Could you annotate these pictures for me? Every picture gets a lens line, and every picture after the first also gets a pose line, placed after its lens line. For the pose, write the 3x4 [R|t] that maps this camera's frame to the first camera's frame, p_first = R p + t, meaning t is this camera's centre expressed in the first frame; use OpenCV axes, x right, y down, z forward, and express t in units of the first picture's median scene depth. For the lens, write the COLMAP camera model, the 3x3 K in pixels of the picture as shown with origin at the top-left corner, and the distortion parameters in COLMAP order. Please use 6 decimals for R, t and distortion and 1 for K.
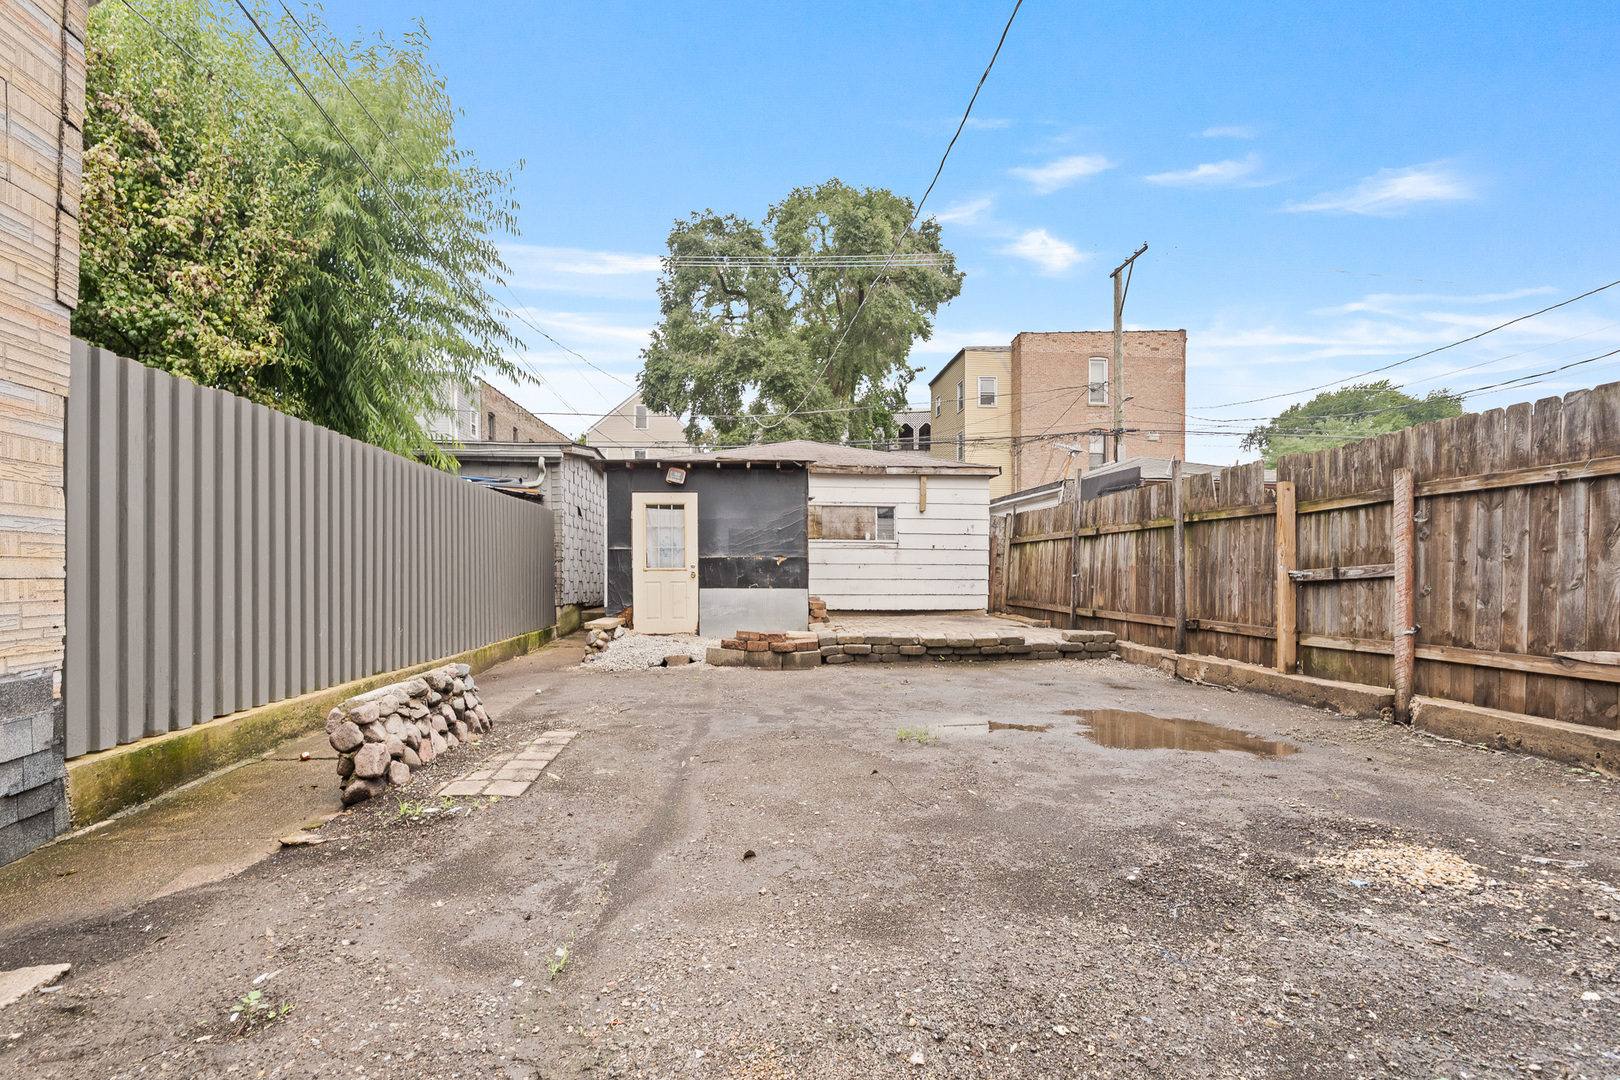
lens RADIAL K [[694.0, 0, 809.1], [0, 694.0, 567.0], [0, 0, 1]] dist [-0.007287, -0.000188]
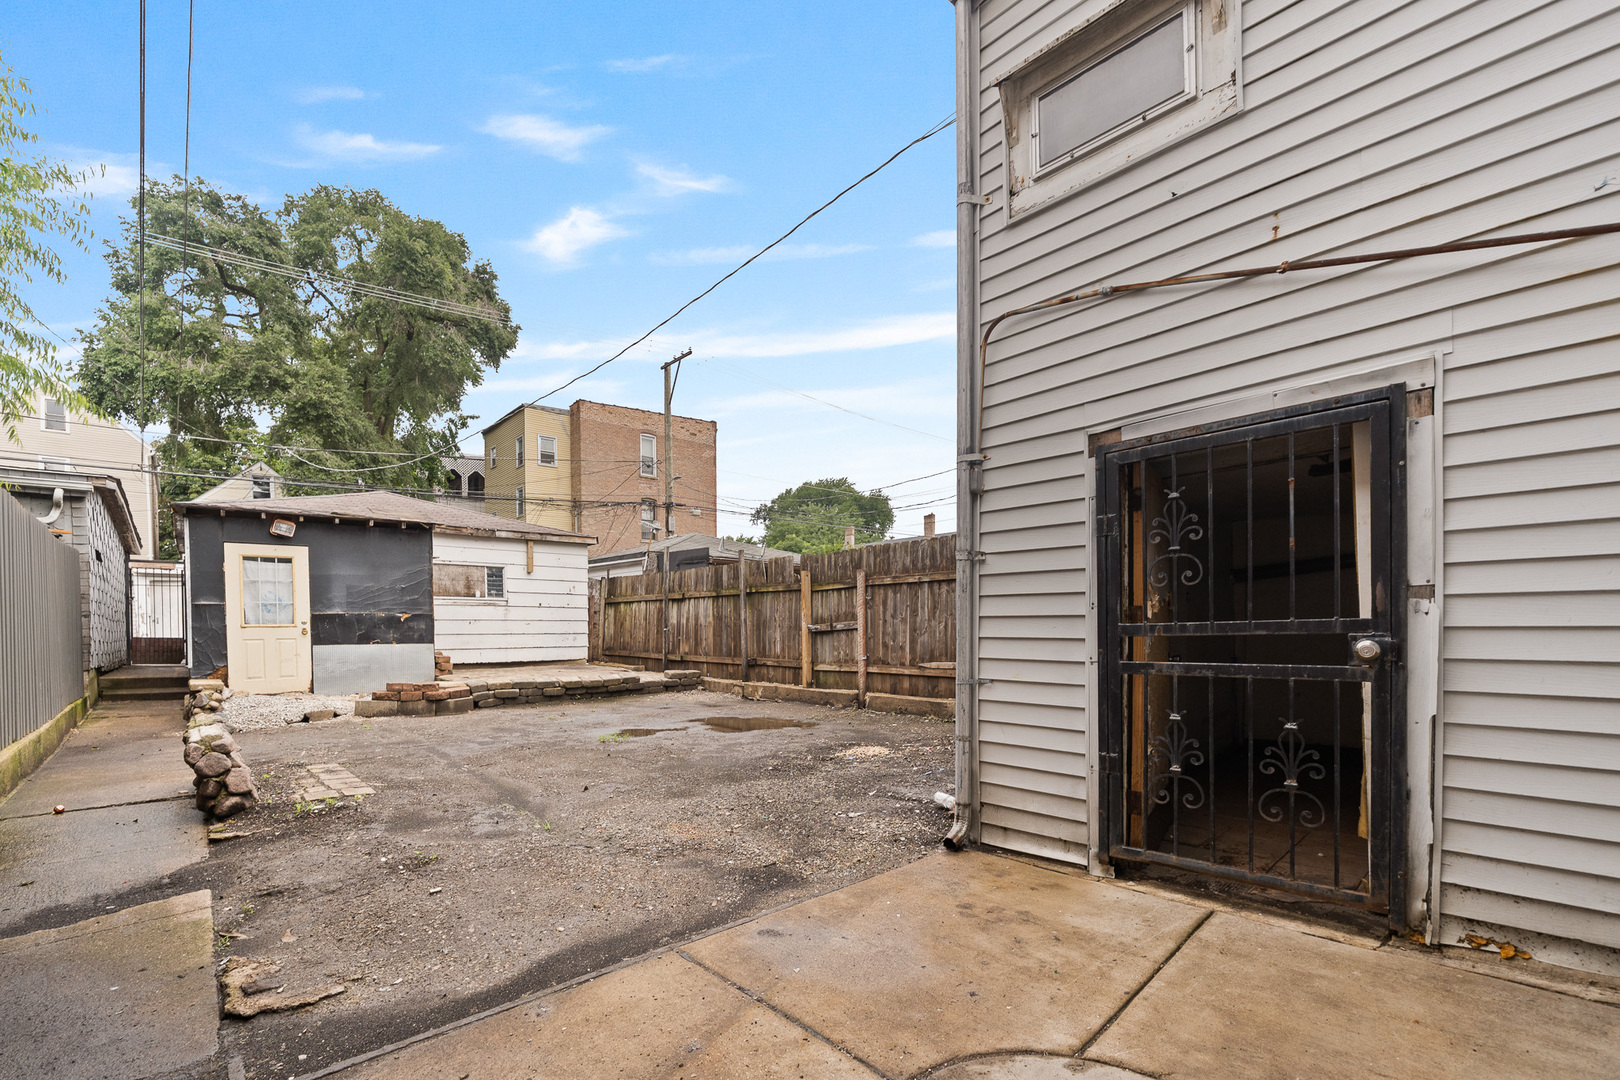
lens RADIAL K [[694.0, 0, 809.1], [0, 694.0, 567.0], [0, 0, 1]] dist [-0.007287, -0.000188]
pose [[0.800480, 0.046026, 0.597590, -0.185721], [0.001012, 0.996942, -0.078140, -0.002281], [-0.599359, 0.063154, 0.797985, -0.205435]]
